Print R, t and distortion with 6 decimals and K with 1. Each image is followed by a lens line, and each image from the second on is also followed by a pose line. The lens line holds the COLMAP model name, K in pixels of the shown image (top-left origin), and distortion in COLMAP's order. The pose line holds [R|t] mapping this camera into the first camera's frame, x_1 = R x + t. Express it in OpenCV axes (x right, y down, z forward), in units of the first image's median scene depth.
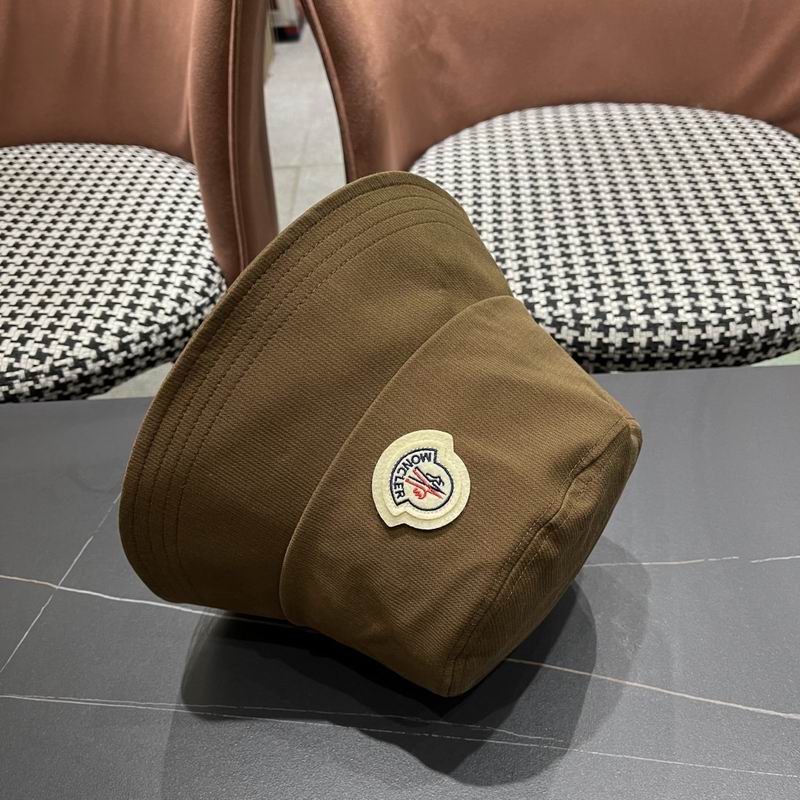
lens RADIAL K [[831.7, 0, 400.0], [0, 831.7, 400.0], [0, 0, 1]] dist [0.012356, -0.000672]
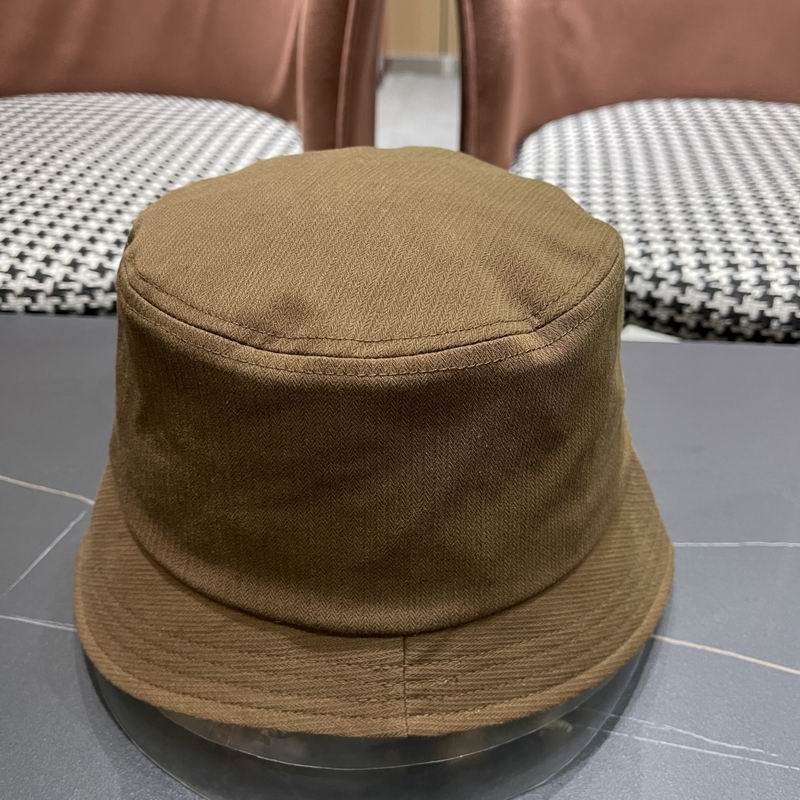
lens RADIAL K [[852.1, 0, 400.0], [0, 852.1, 400.0], [0, 0, 1]] dist [-0.006251, 0.013628]
pose [[0.994279, 0.097339, -0.043970, -0.072088], [-0.101283, 0.989942, -0.098774, 0.133614], [0.033913, 0.102663, 0.994138, 0.148430]]
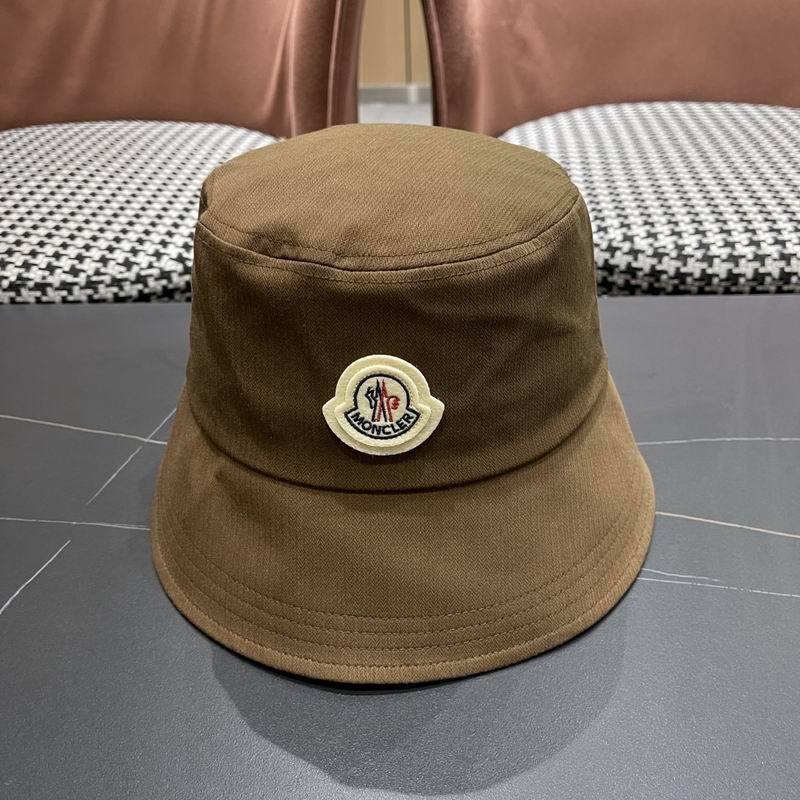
lens RADIAL K [[840.7, 0, 400.0], [0, 840.7, 400.0], [0, 0, 1]] dist [-0.006353, 0.017397]
pose [[0.998747, 0.043765, -0.024284, -0.079463], [-0.046623, 0.989965, -0.133398, 0.218871], [0.018202, 0.134363, 0.990765, 0.048643]]
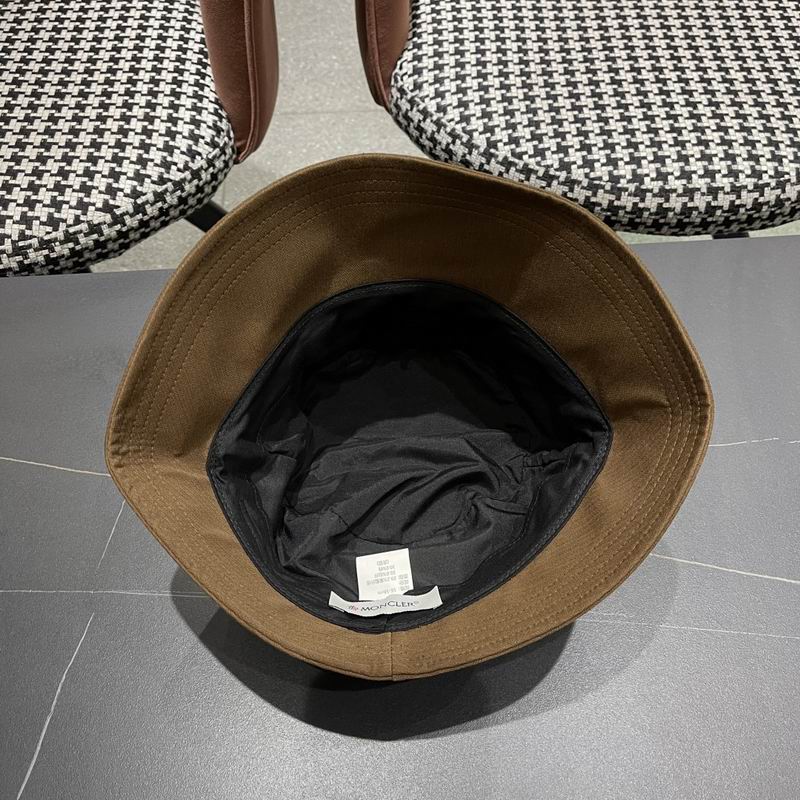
lens RADIAL K [[843.7, 0, 400.0], [0, 843.7, 400.0], [0, 0, 1]] dist [-0.051381, 0.178987]
pose [[0.995303, -0.021726, 0.094338, -0.135659], [-0.002974, 0.967167, 0.254124, -0.098897], [-0.096762, -0.253211, 0.962560, 0.005942]]
